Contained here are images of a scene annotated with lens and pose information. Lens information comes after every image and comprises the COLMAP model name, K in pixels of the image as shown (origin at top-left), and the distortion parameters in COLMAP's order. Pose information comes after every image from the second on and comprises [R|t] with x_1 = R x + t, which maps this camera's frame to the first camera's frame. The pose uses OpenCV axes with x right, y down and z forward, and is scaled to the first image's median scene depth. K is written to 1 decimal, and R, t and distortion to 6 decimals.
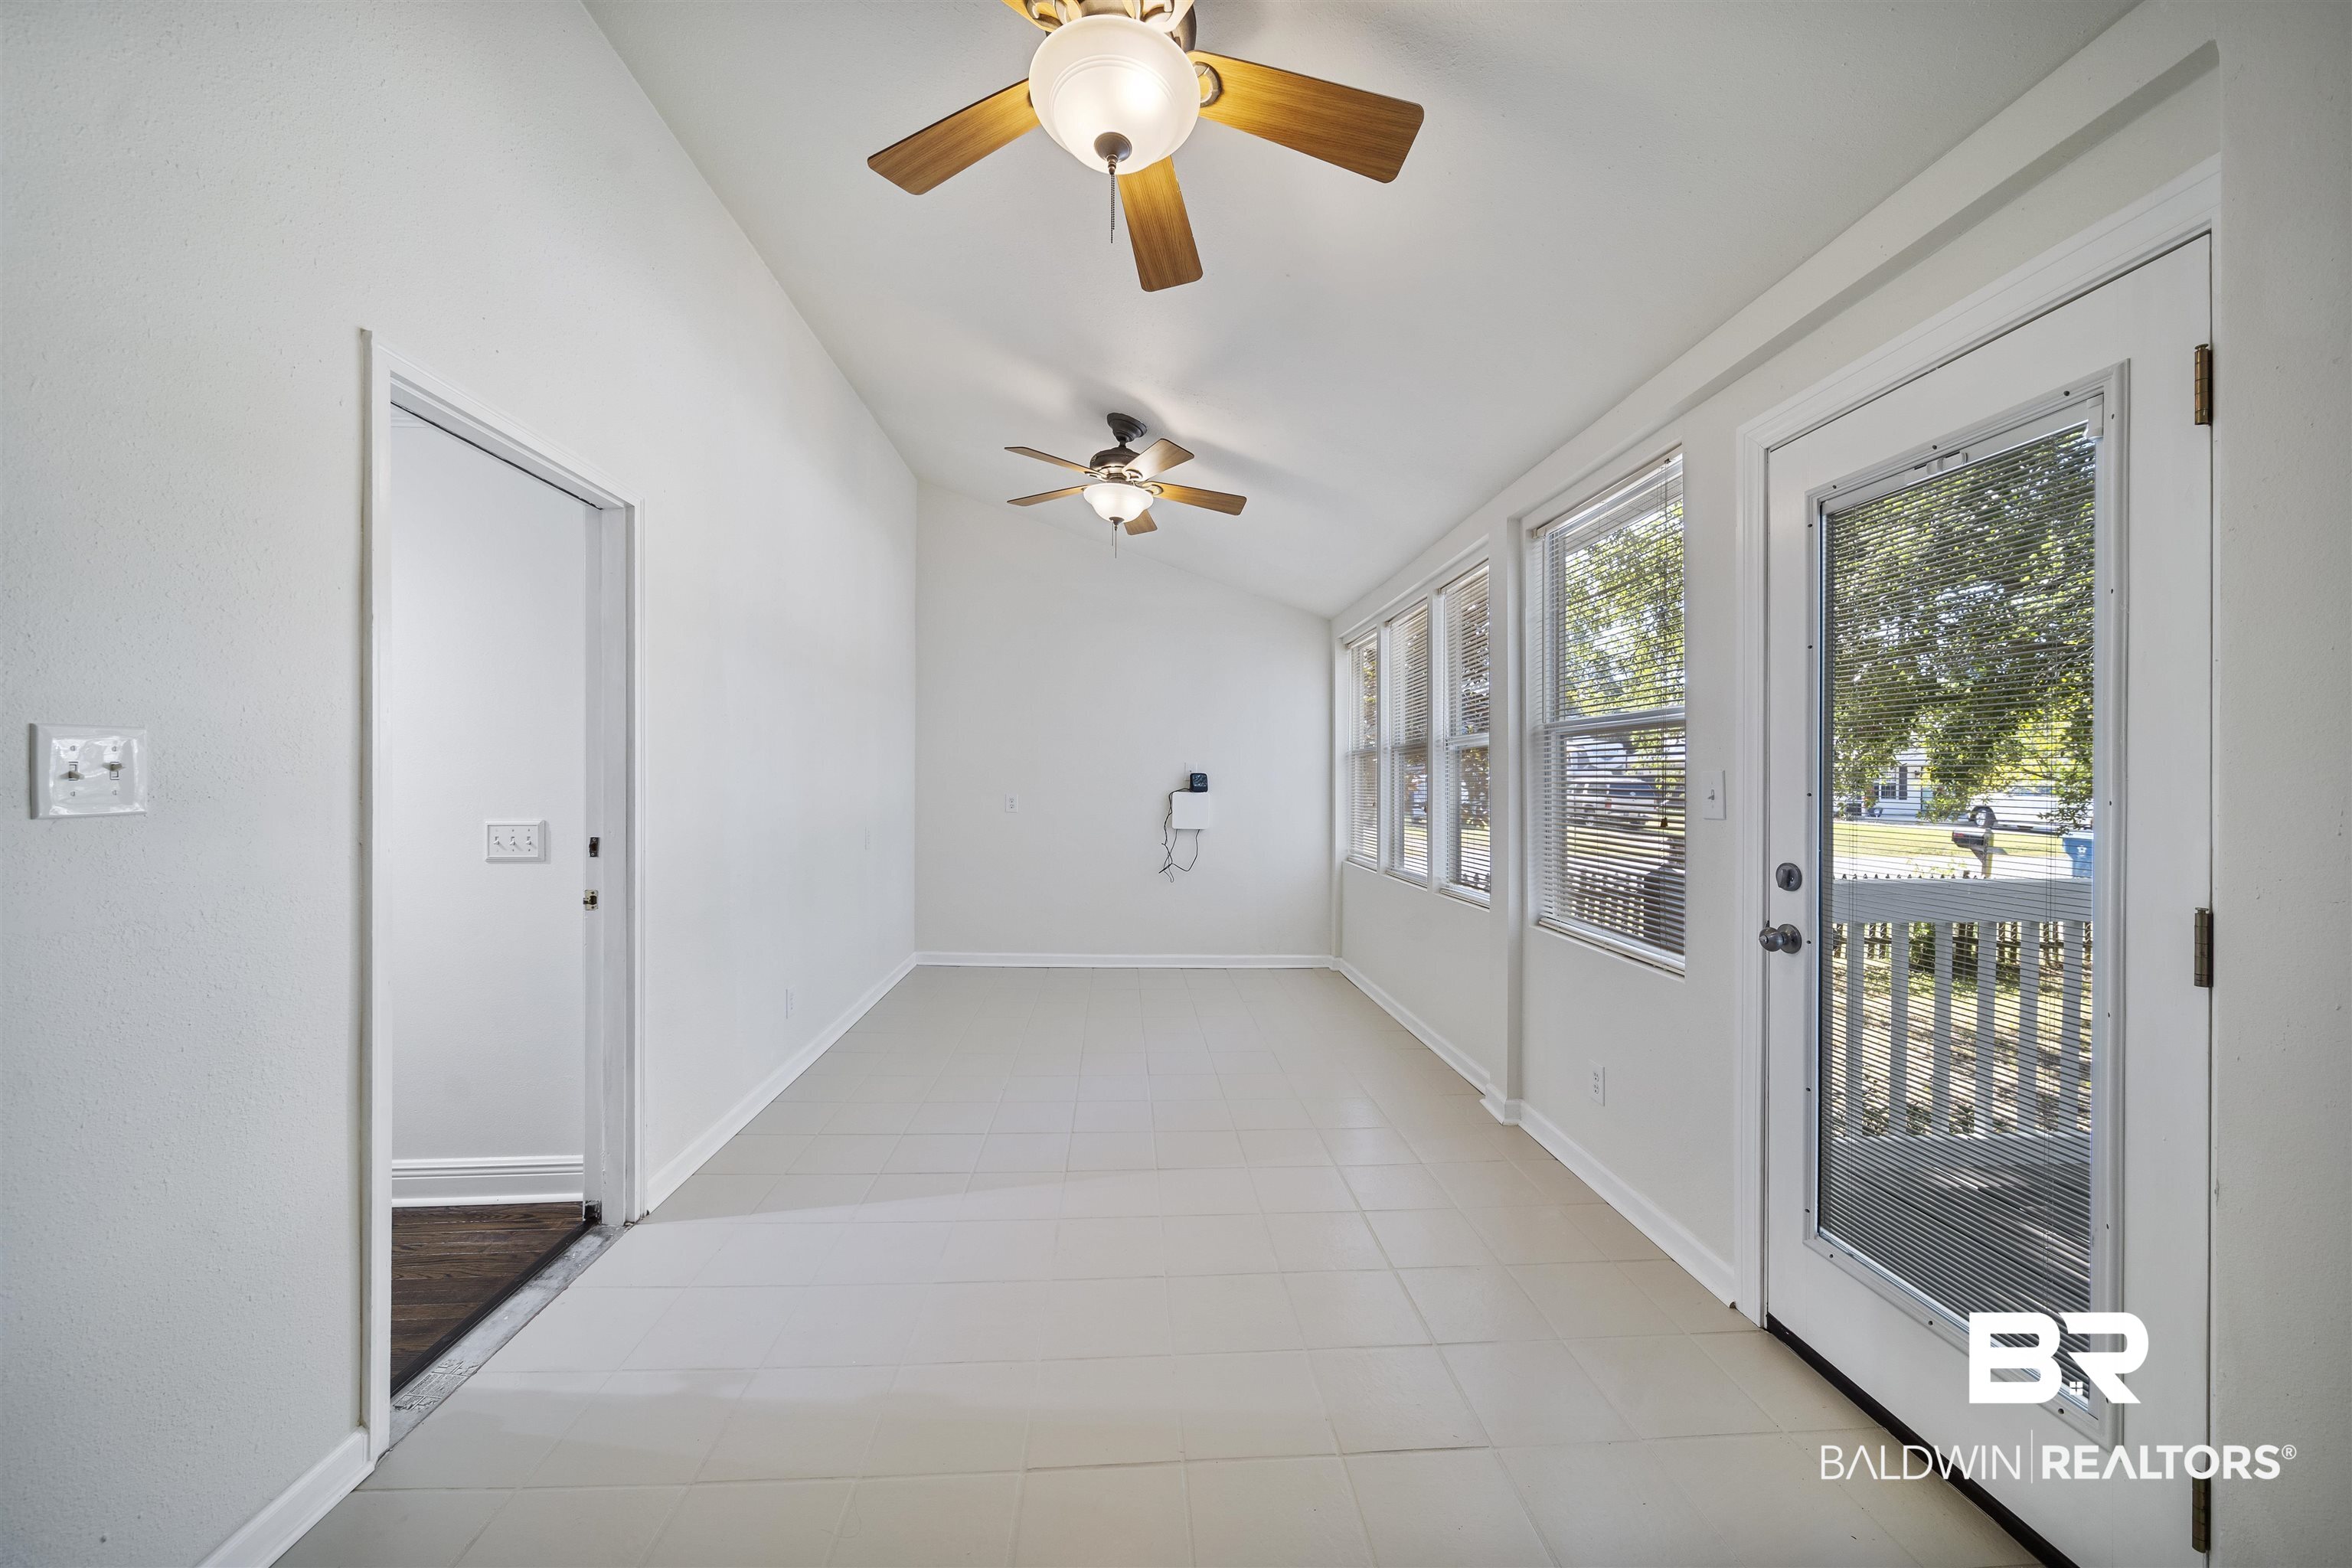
lens RADIAL K [[852.5, 0, 1173.0], [0, 852.5, 778.9], [0, 0, 1]] dist [-0.008547, -0.000177]
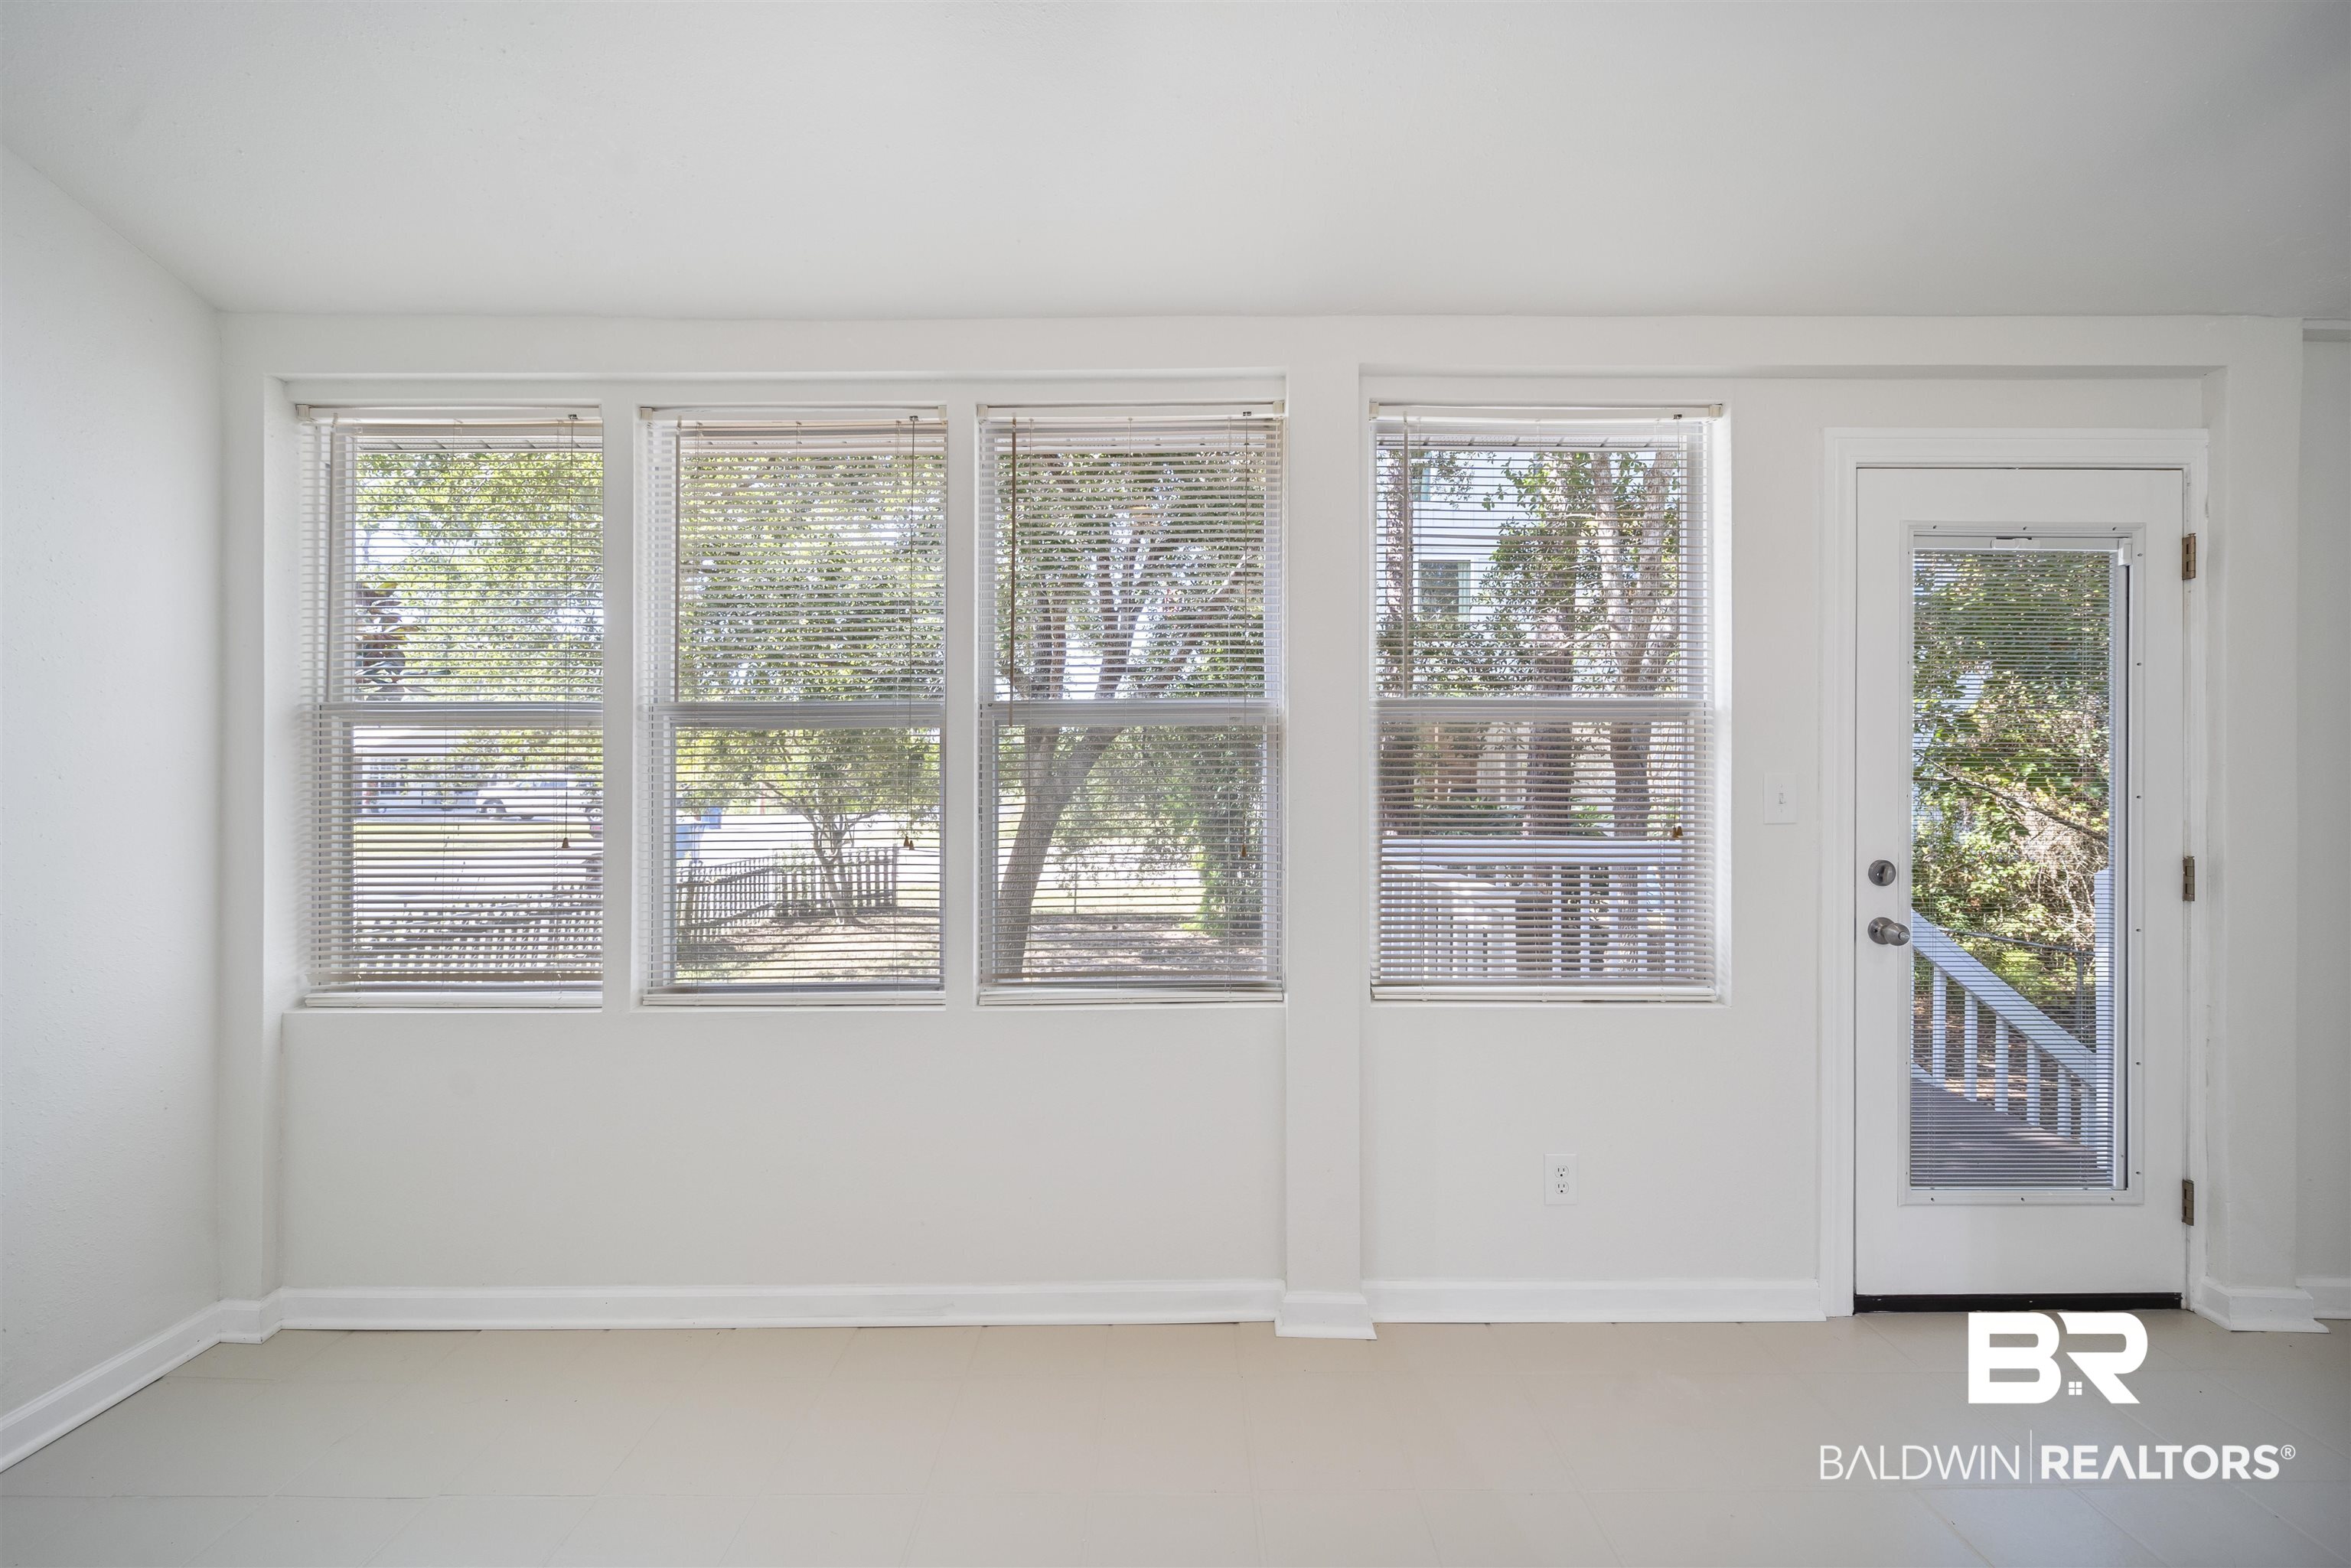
lens RADIAL K [[852.1, 0, 1168.7], [0, 852.1, 782.4], [0, 0, 1]] dist [-0.008547, -0.000177]
pose [[0.053336, -0.003007, 0.998572, -0.386701], [-0.000220, 0.999995, 0.003023, -0.001691], [-0.998577, -0.000381, 0.053335, 1.839064]]
